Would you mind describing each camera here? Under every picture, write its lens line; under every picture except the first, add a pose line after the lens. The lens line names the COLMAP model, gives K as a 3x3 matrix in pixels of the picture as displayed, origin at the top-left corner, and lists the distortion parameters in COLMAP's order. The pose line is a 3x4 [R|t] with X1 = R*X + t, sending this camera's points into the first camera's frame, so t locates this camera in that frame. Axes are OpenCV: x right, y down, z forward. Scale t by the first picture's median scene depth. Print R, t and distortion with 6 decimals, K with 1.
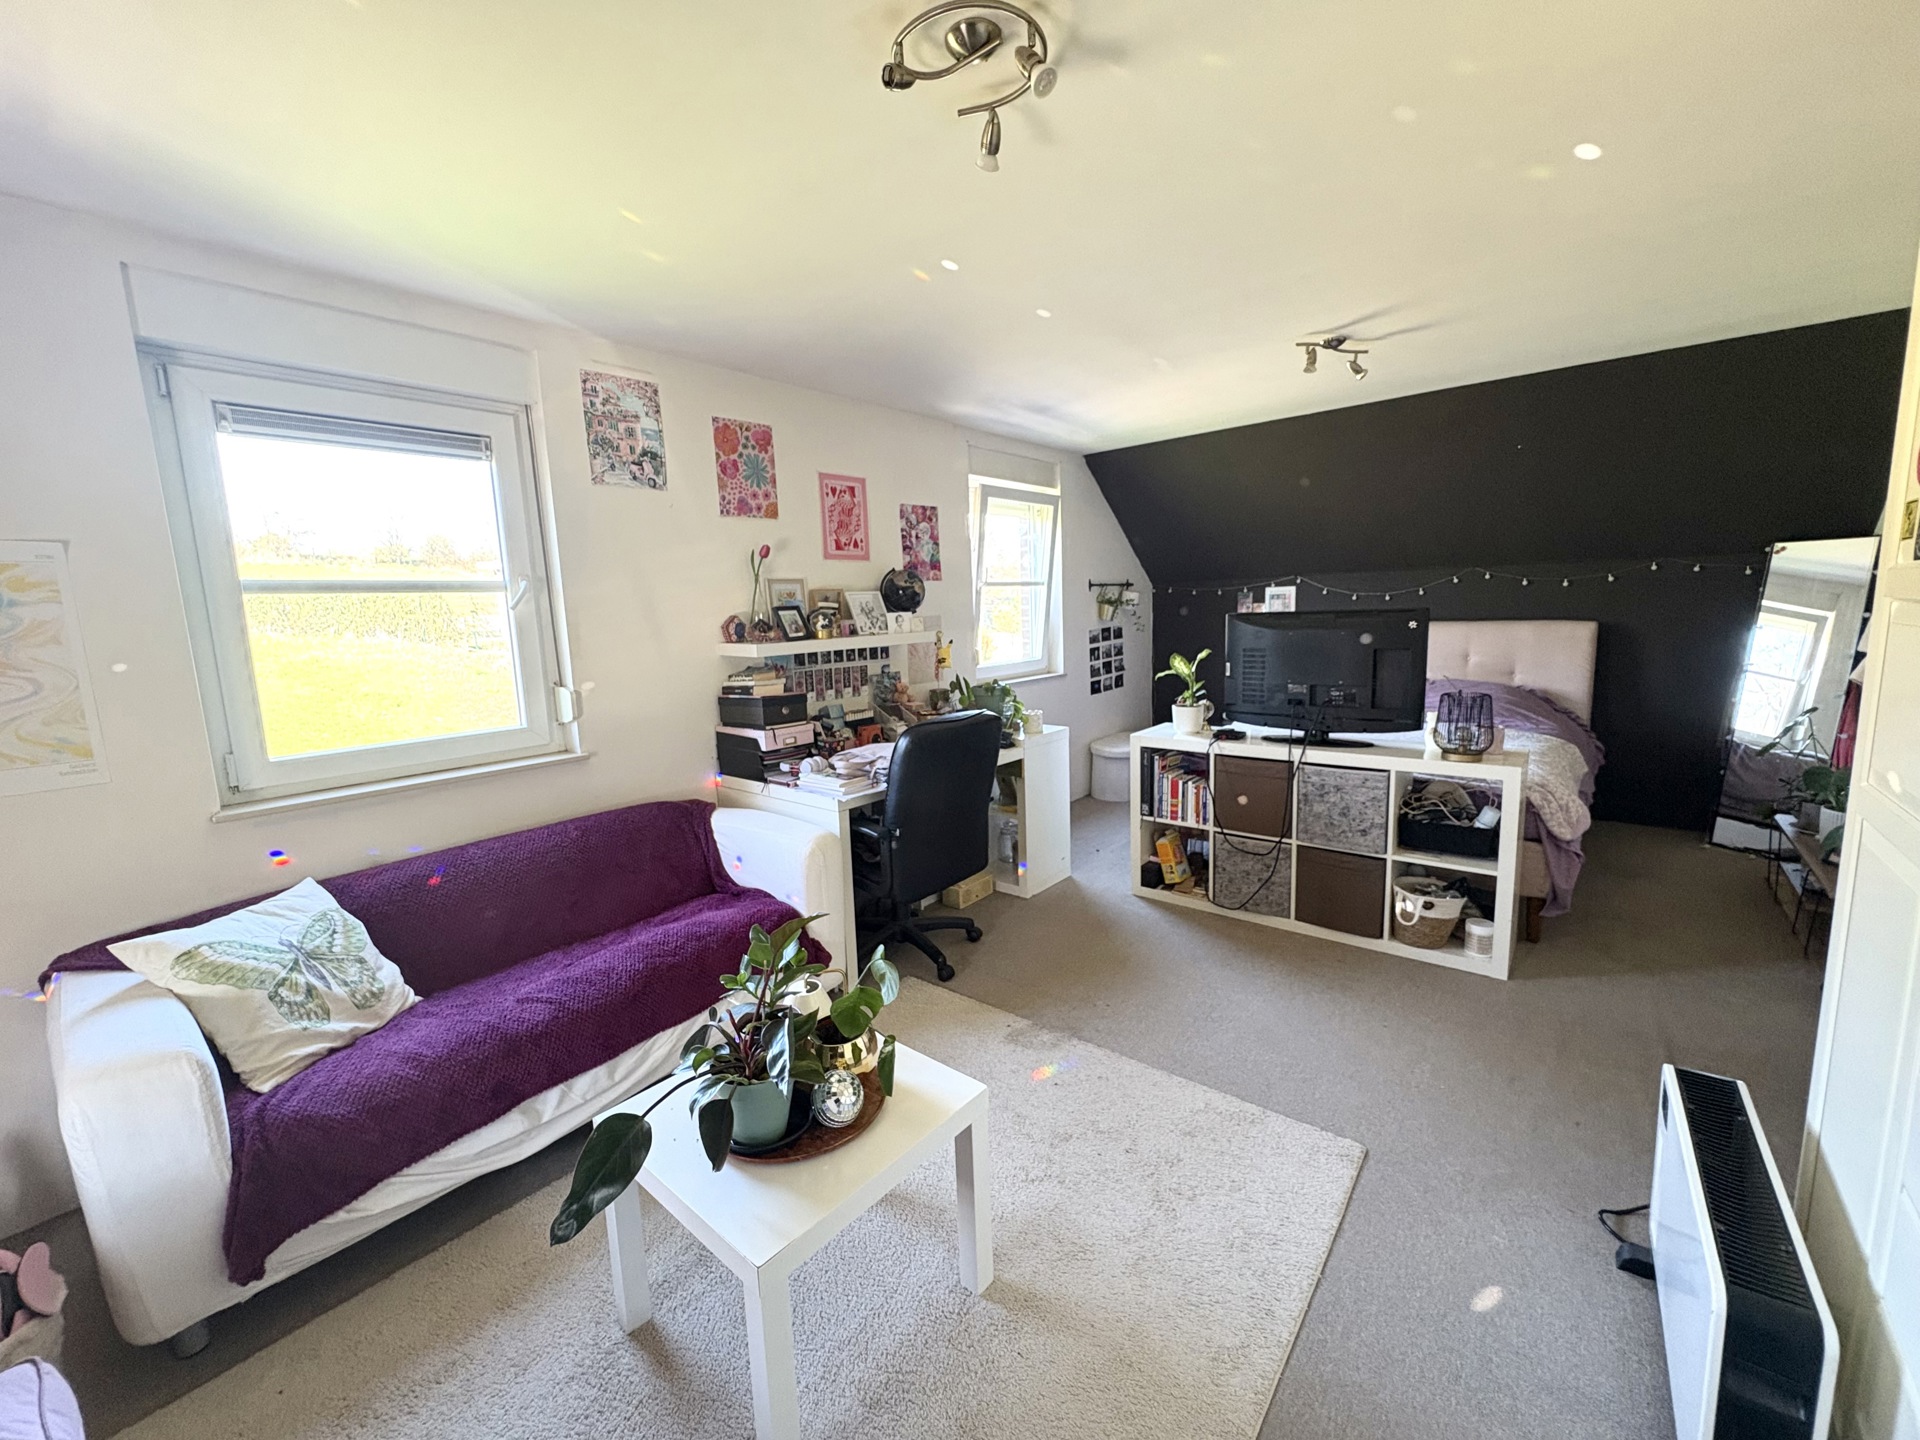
lens RADIAL K [[765.4, 0, 956.1], [0, 765.4, 717.2], [0, 0, 1]] dist [-0.005813, -0.000246]
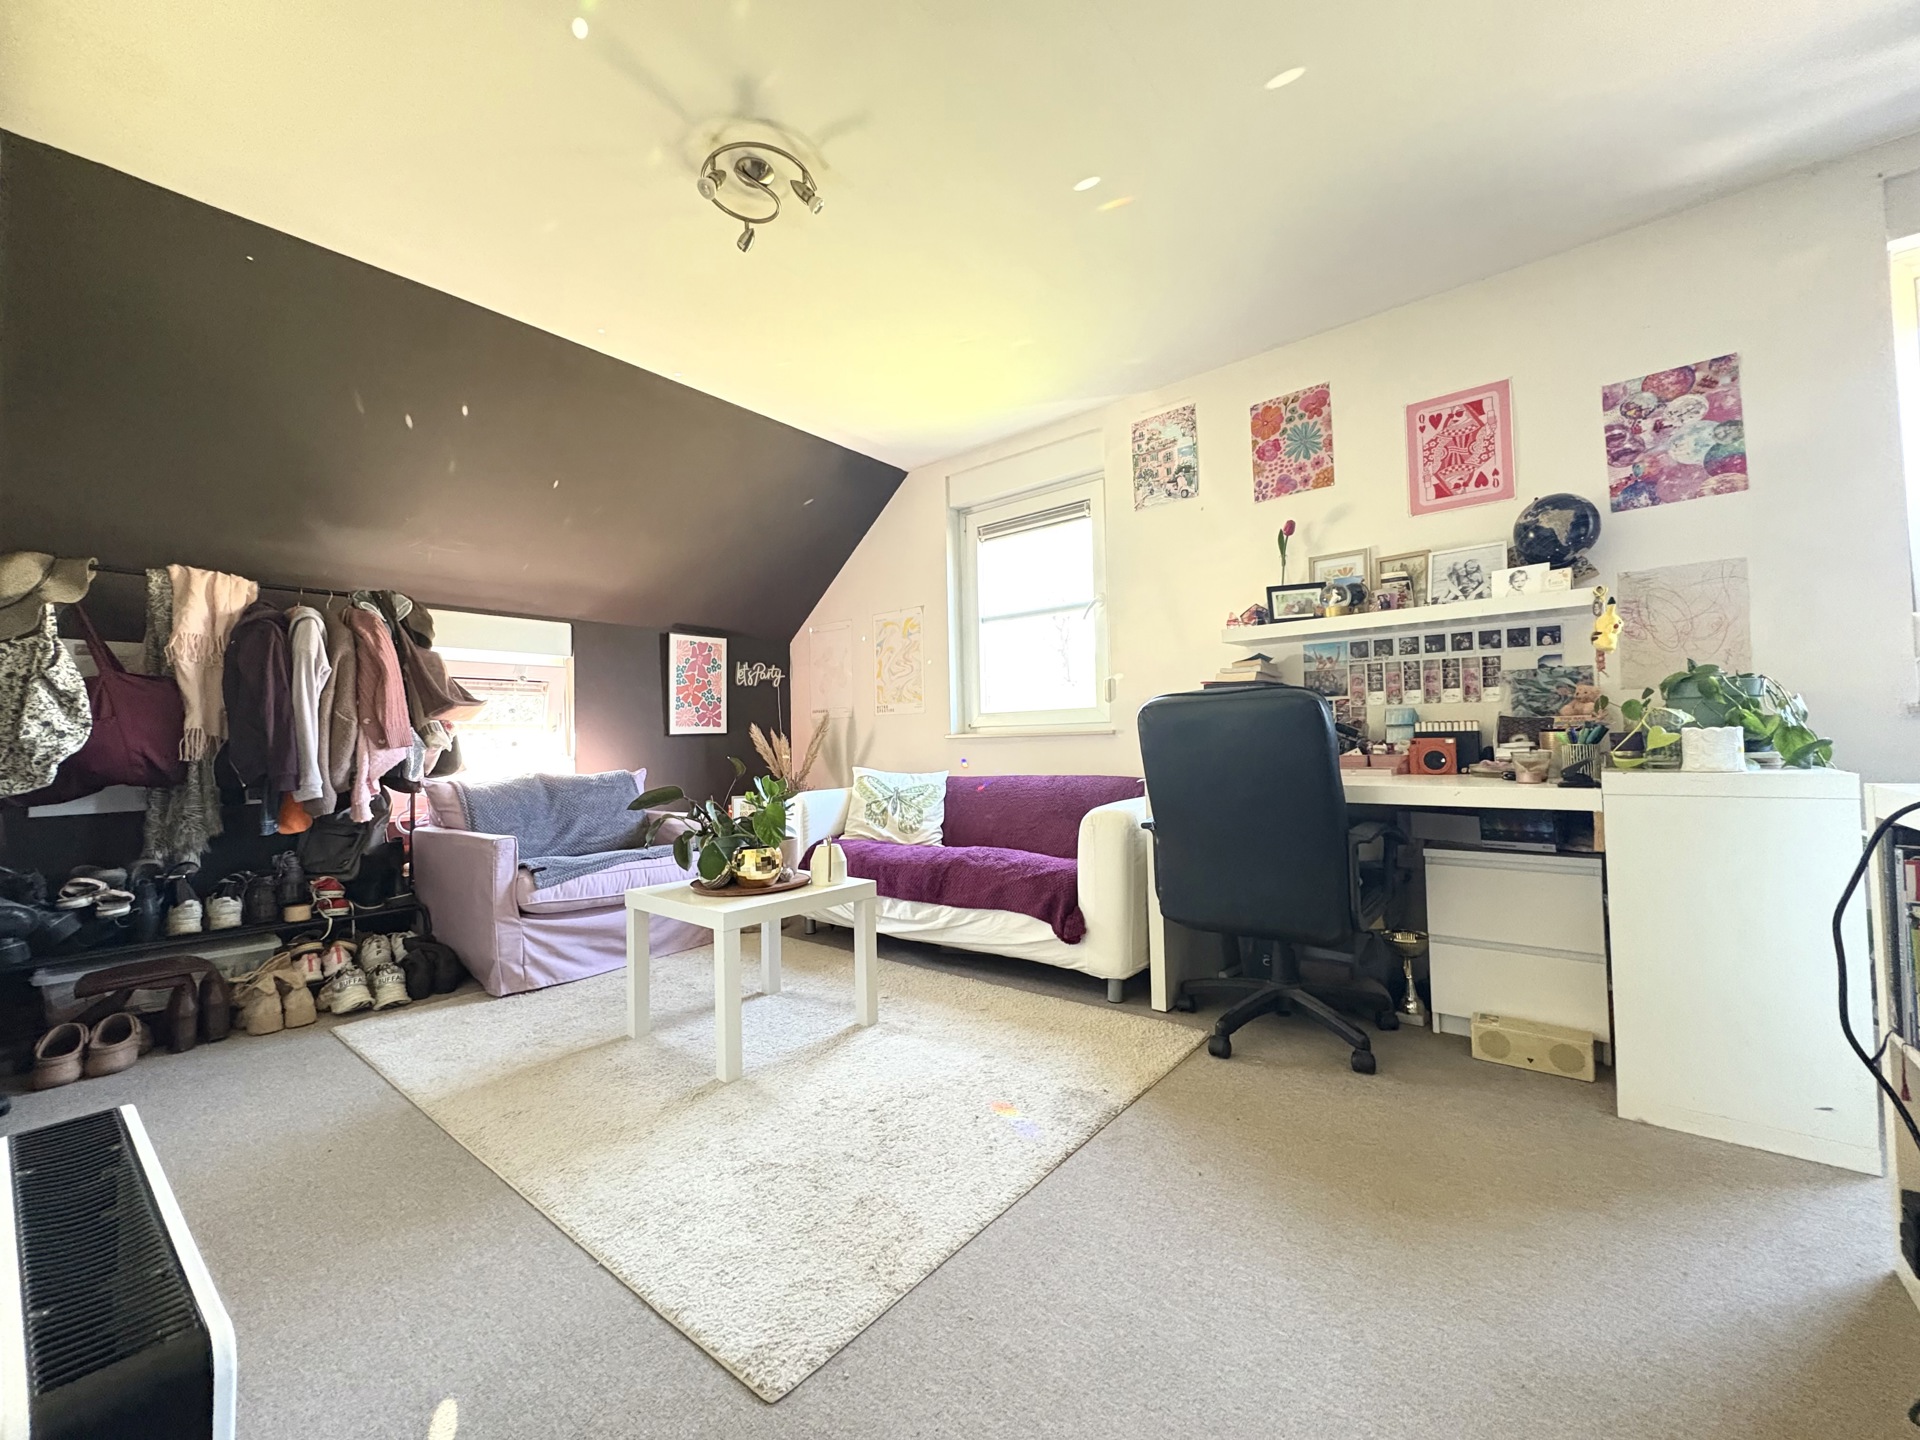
lens RADIAL K [[765.4, 0, 959.0], [0, 765.4, 715.2], [0, 0, 1]] dist [-0.005813, -0.000246]
pose [[-0.005951, 0.000691, -0.999982, 0.649590], [-0.121685, 0.992568, 0.001410, 0.046020], [0.992551, 0.121691, -0.005823, 0.656658]]
